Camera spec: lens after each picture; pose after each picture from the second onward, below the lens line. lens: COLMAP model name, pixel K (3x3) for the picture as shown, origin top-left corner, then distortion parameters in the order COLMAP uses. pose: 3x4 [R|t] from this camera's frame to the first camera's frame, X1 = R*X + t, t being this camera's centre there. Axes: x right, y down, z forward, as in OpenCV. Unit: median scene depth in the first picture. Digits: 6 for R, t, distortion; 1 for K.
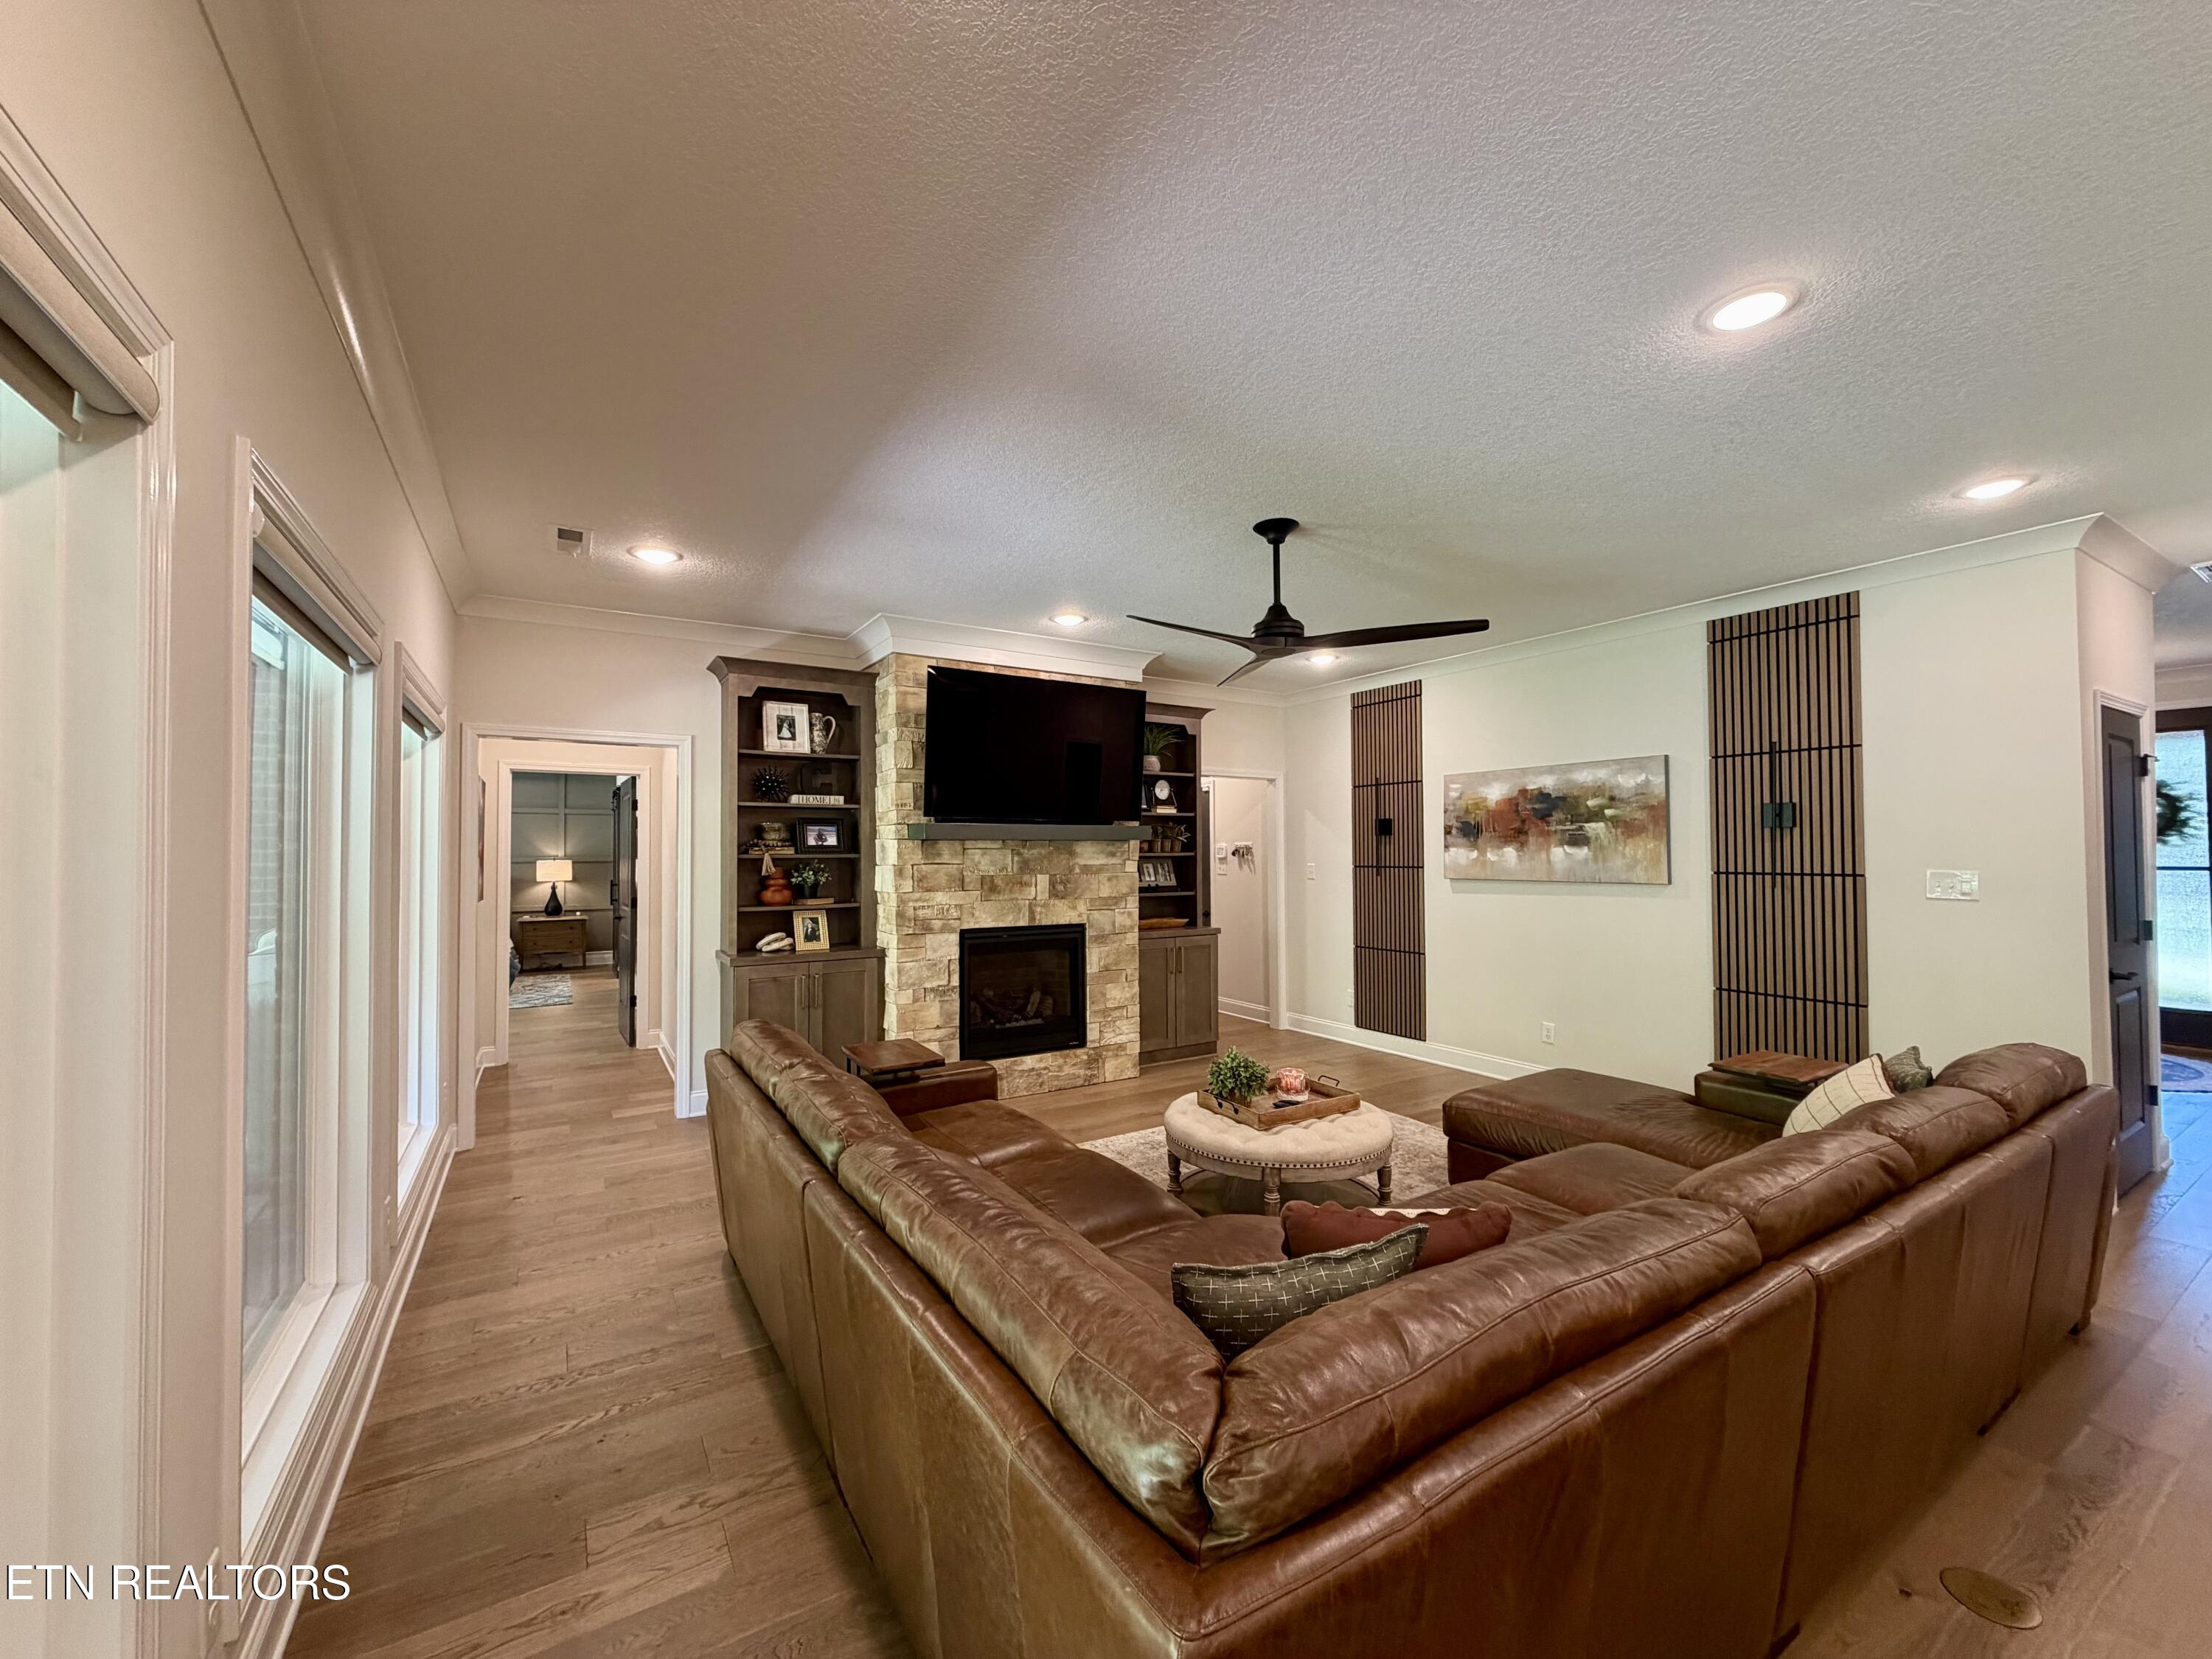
lens RADIAL K [[878.0, 0, 1102.3], [0, 878.0, 838.5], [0, 0, 1]] dist [0.001223, -0.000364]
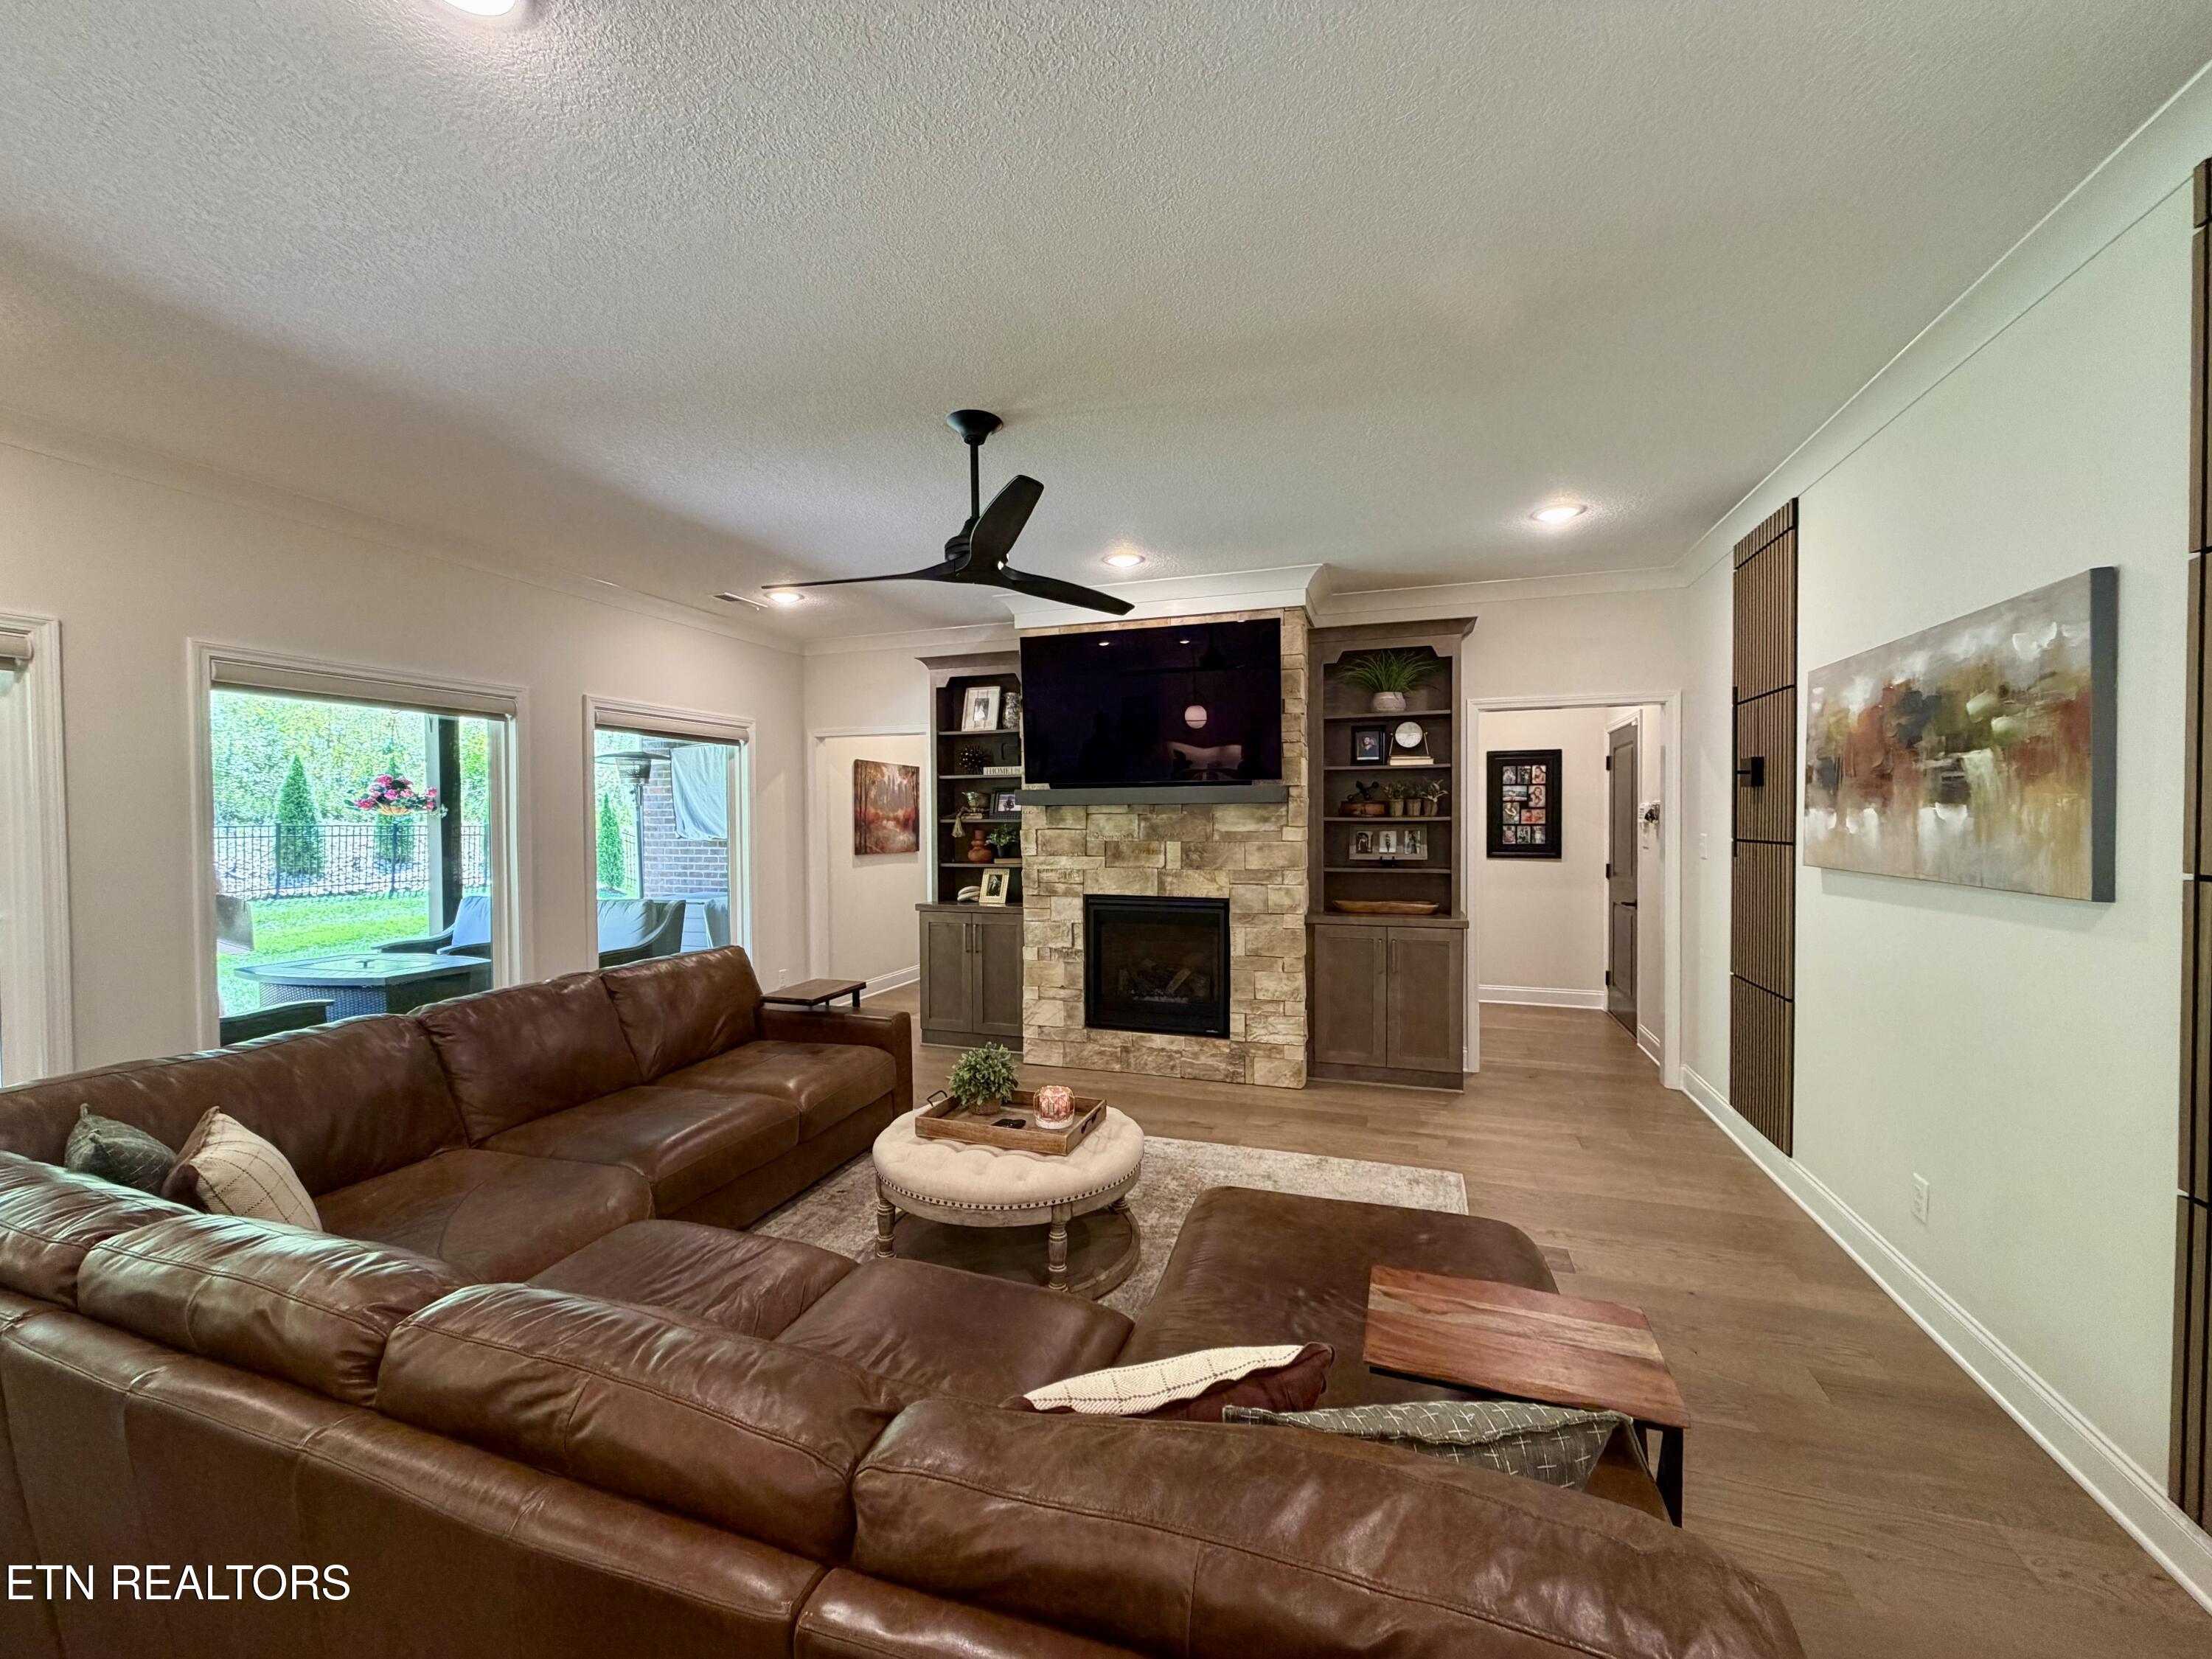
lens RADIAL K [[878.0, 0, 1102.3], [0, 878.0, 838.5], [0, 0, 1]] dist [0.001223, -0.000364]
pose [[0.632031, 0.018988, -0.774711, 0.603033], [0.016285, 0.999154, 0.037774, 0.002152], [0.774772, -0.036491, 0.631187, 0.370455]]
